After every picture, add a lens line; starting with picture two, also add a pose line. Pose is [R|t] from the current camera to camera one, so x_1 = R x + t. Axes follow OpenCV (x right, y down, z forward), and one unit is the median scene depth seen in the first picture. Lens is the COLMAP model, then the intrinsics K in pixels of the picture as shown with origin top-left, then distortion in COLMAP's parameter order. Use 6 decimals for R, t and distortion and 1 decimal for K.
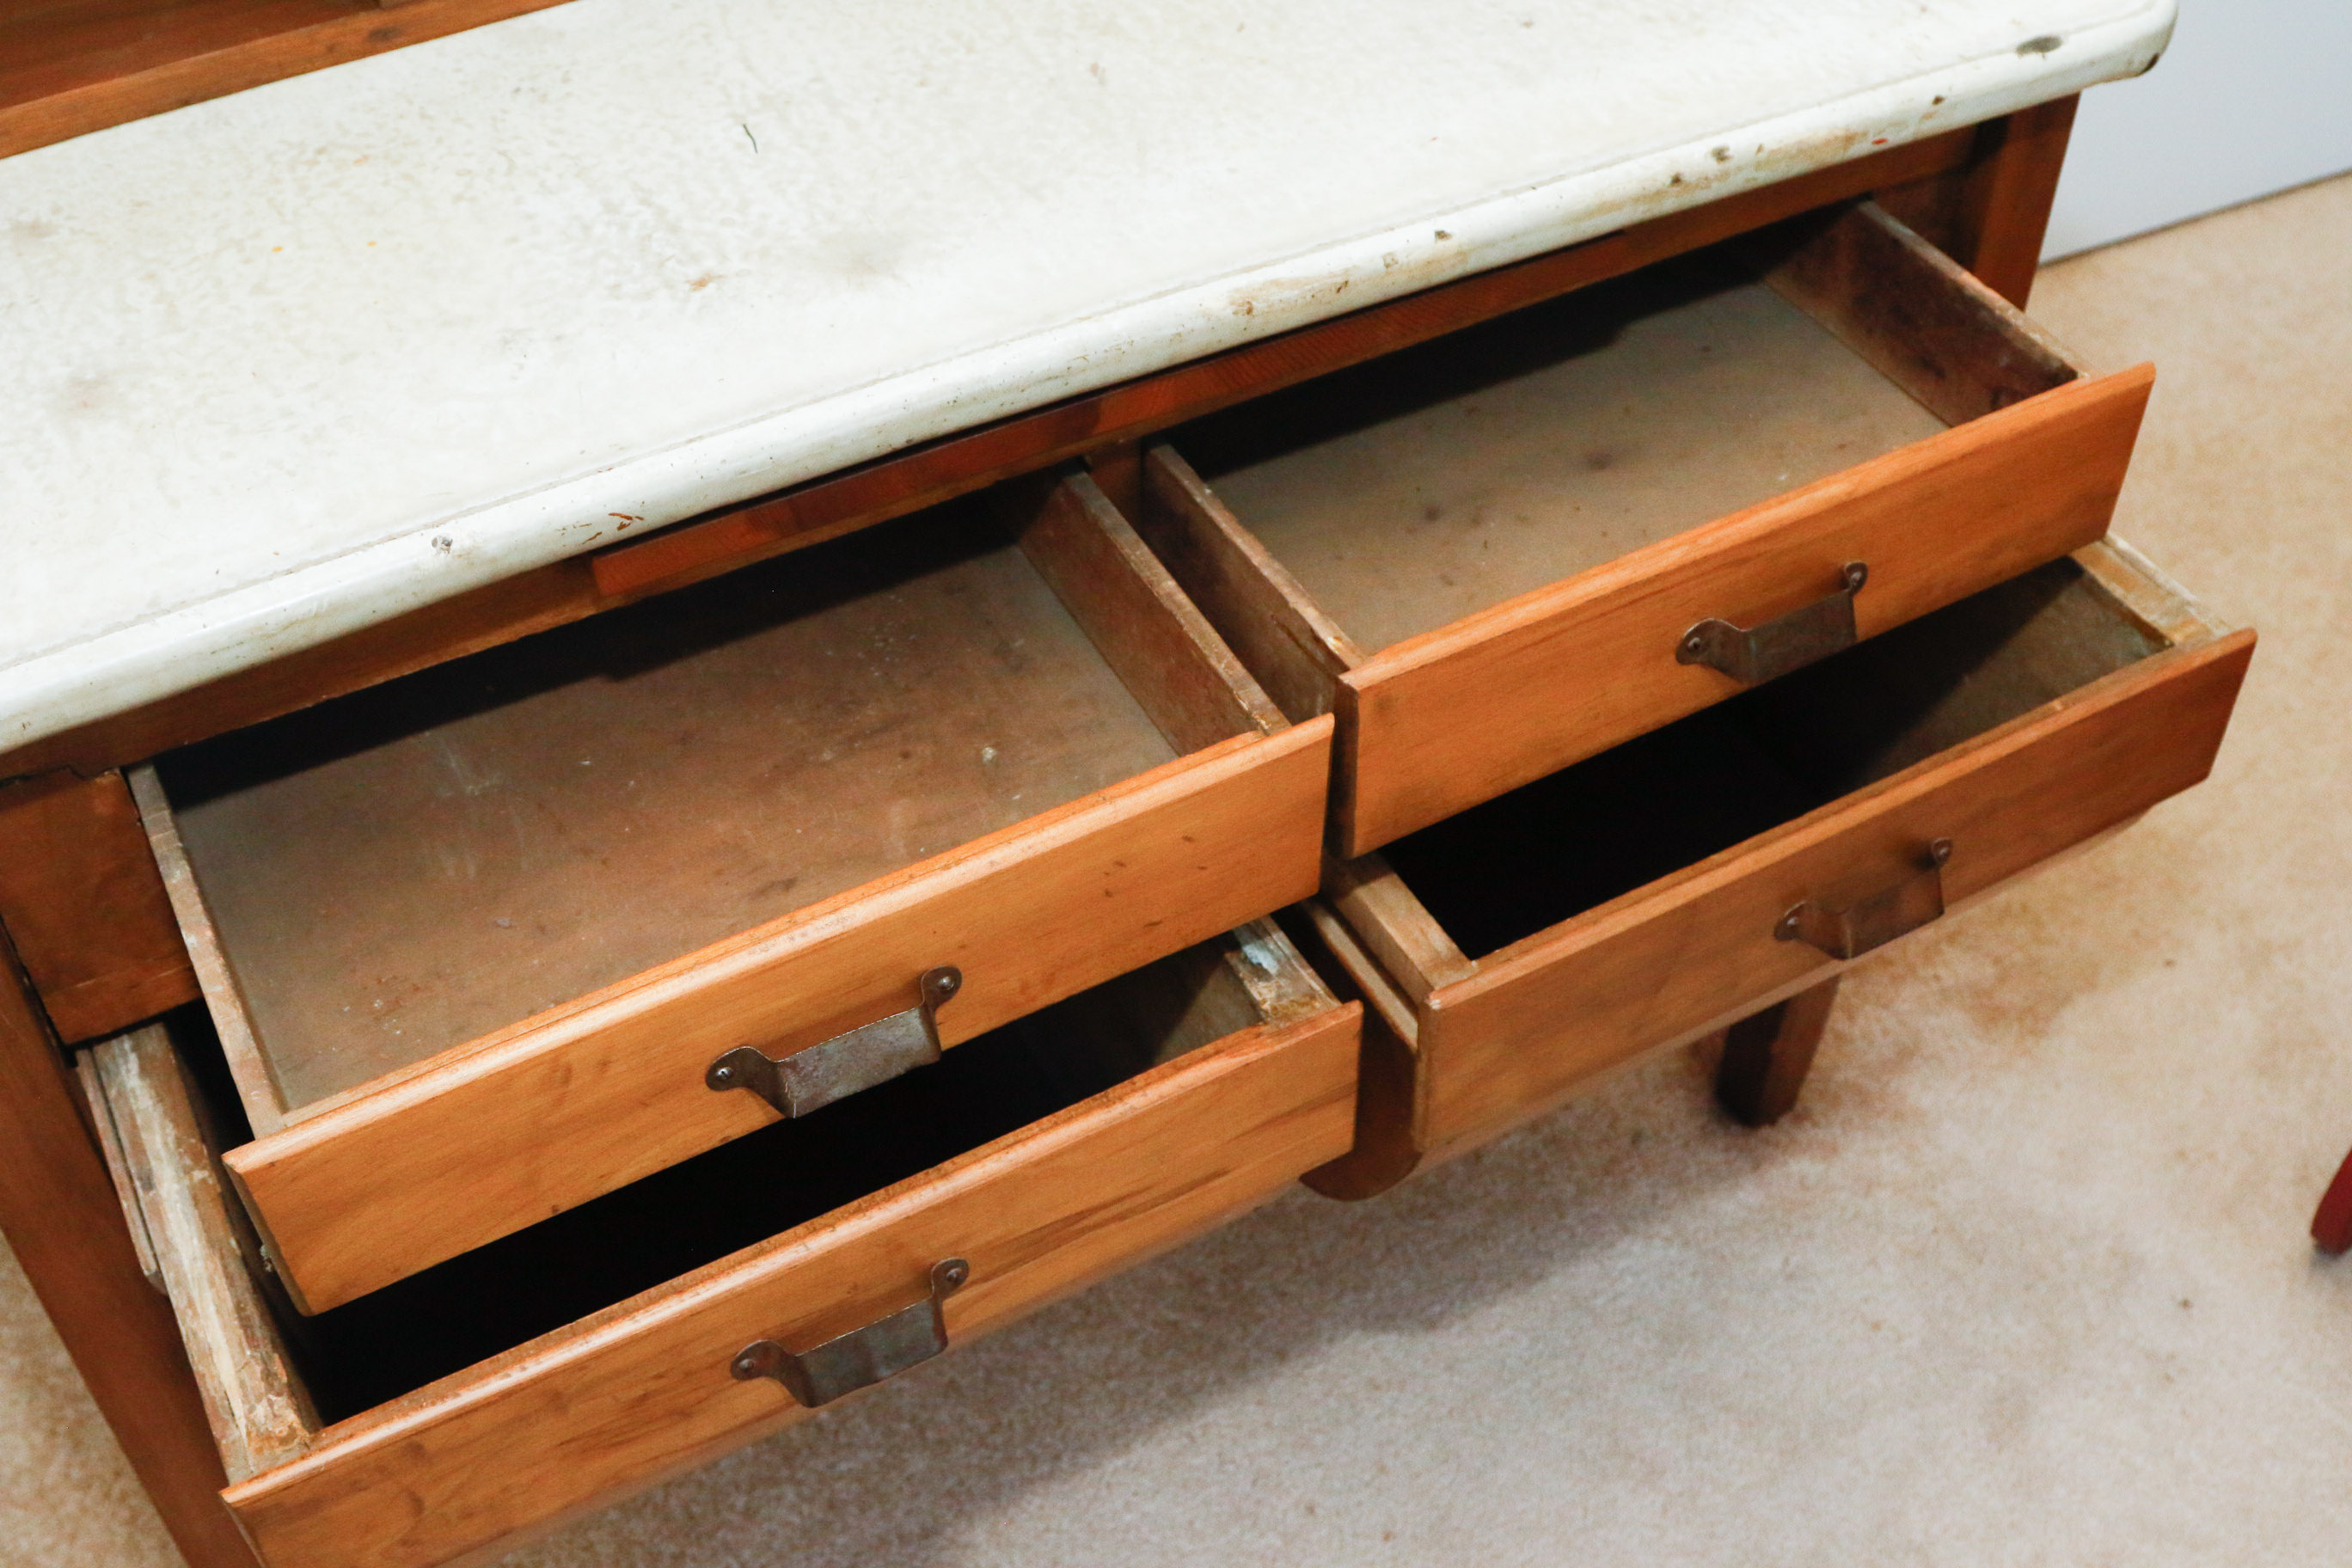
lens RADIAL K [[2521.2, 0, 1185.5], [0, 2521.2, 796.3], [0, 0, 1]] dist [-0.130753, 0.059916]
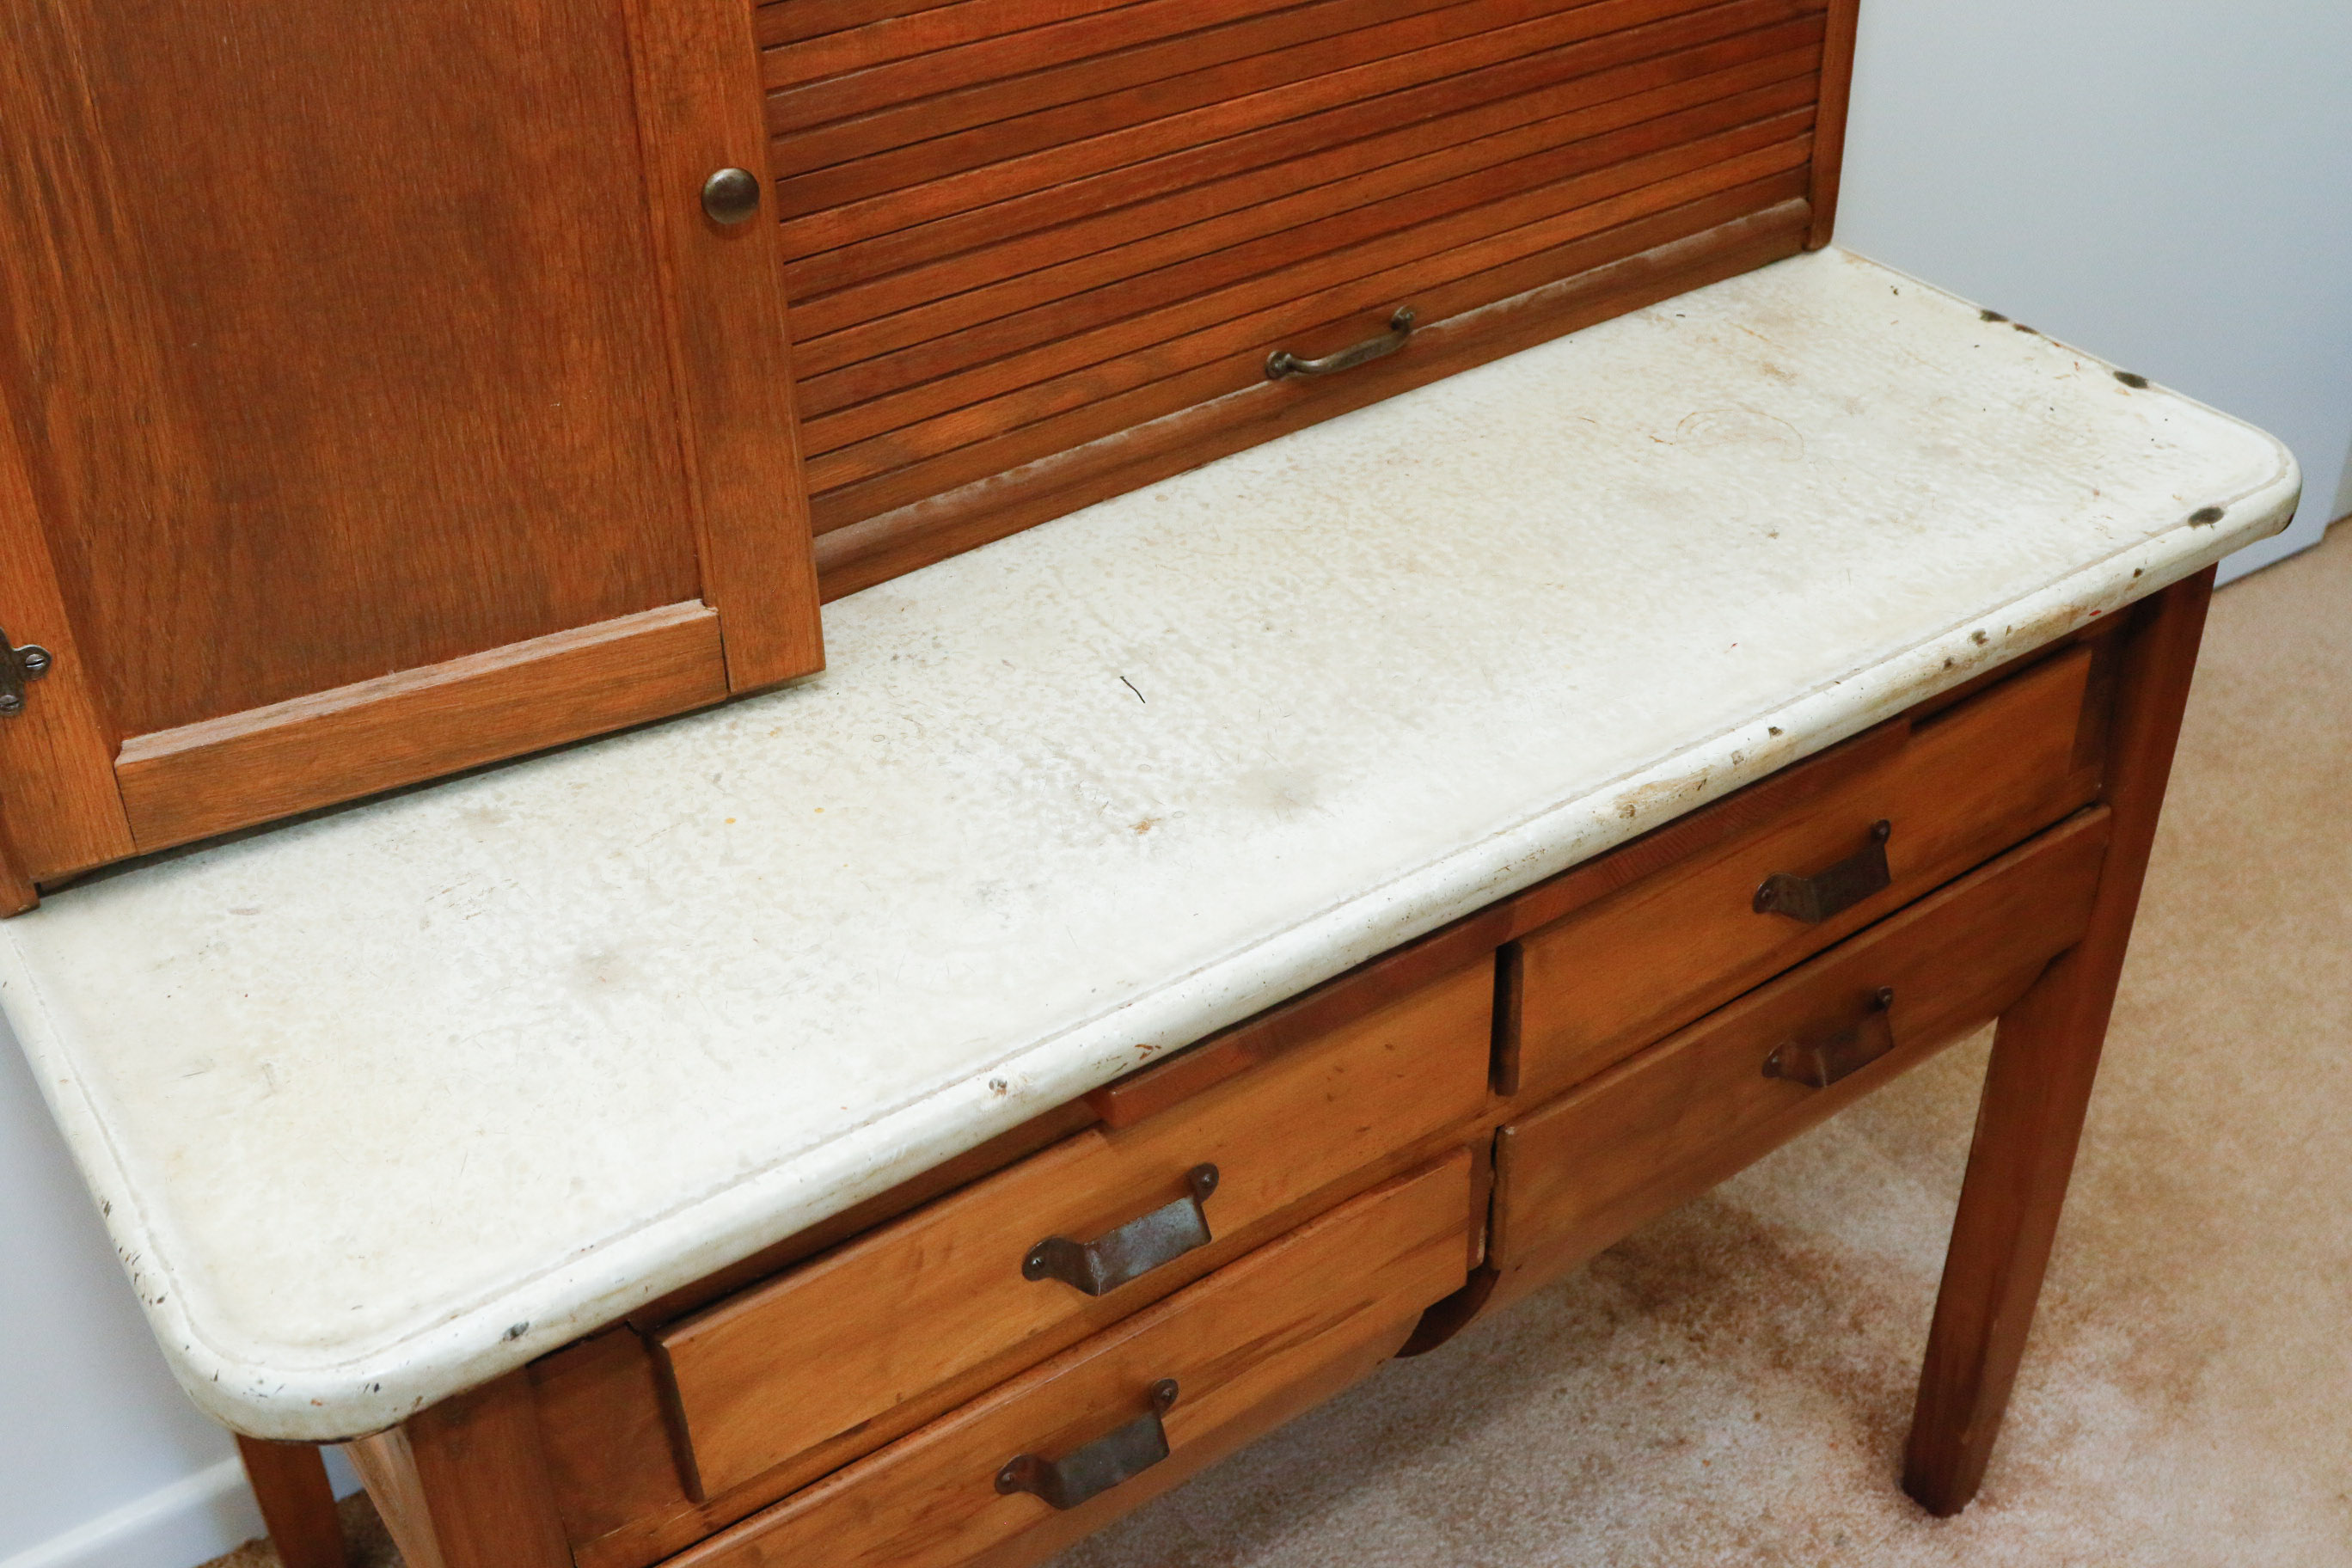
lens RADIAL K [[2535.0, 0, 1182.6], [0, 2535.0, 803.6], [0, 0, 1]] dist [-0.125445, 0.057475]
pose [[0.993842, -0.080024, 0.076646, -0.249366], [0.092112, 0.981126, -0.170018, -0.023114], [-0.061593, 0.176031, 0.982456, -0.094006]]
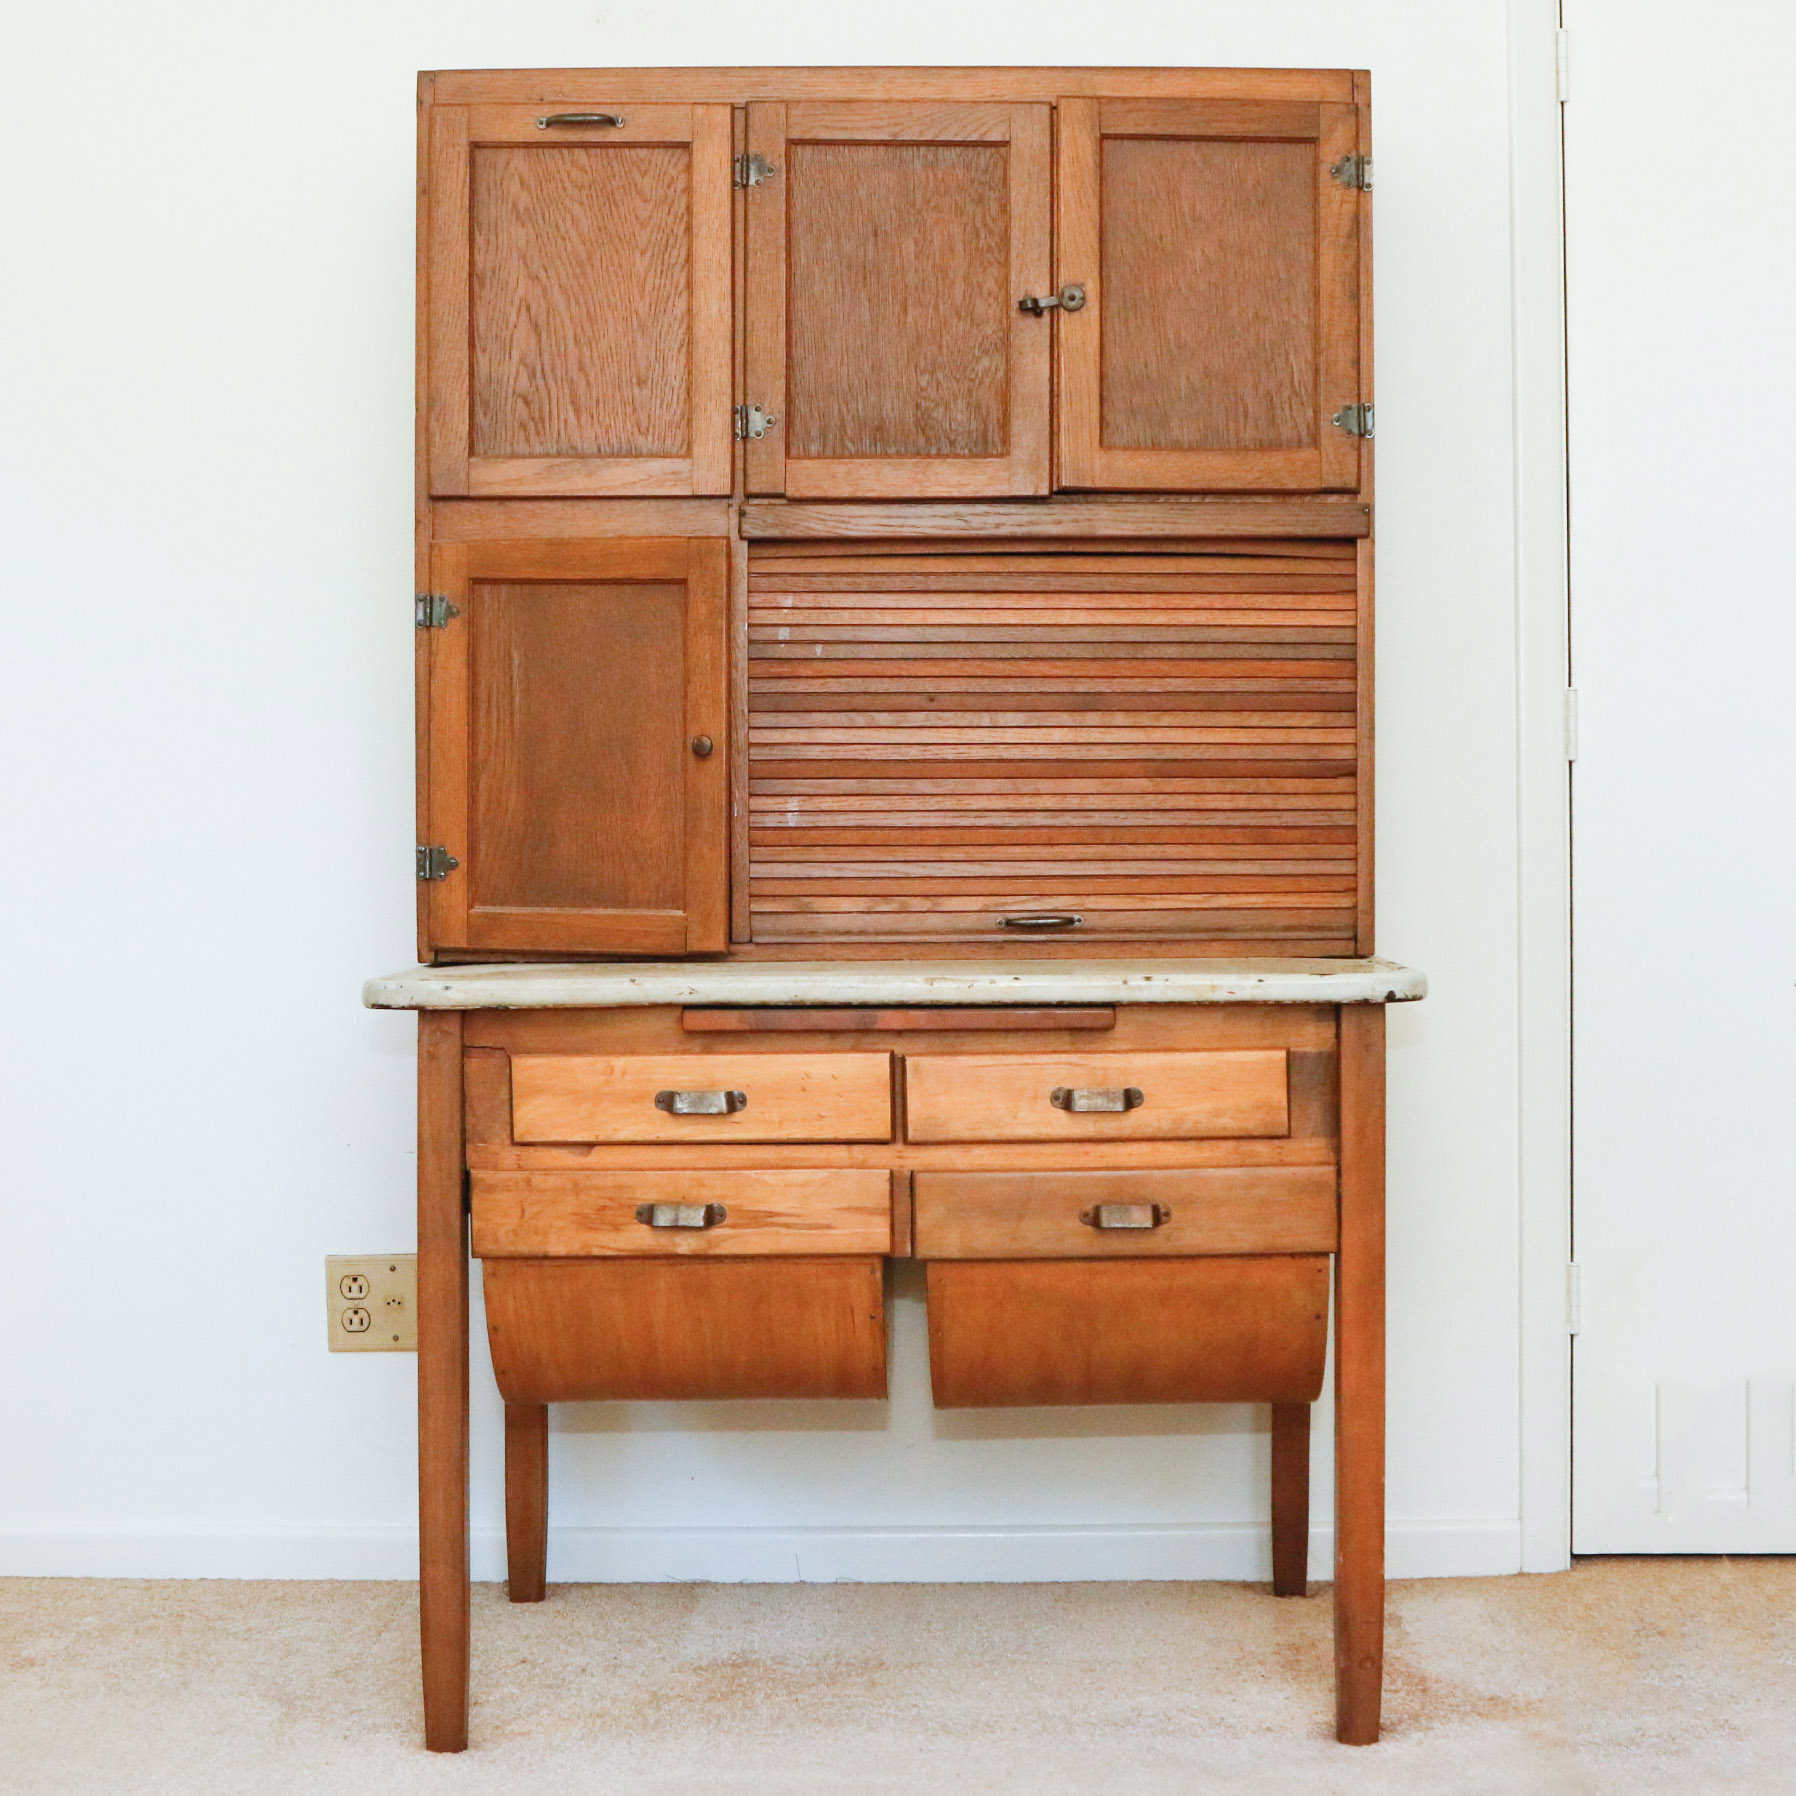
lens RADIAL K [[3001.5, 0, 904.2], [0, 3001.5, 897.1], [0, 0, 1]] dist [-0.120892, 0.124351]
pose [[0.866601, 0.004131, -0.498984, 1.568275], [-0.346638, 0.724294, -0.596020, 1.632744], [0.358950, 0.689479, 0.629106, -1.094020]]
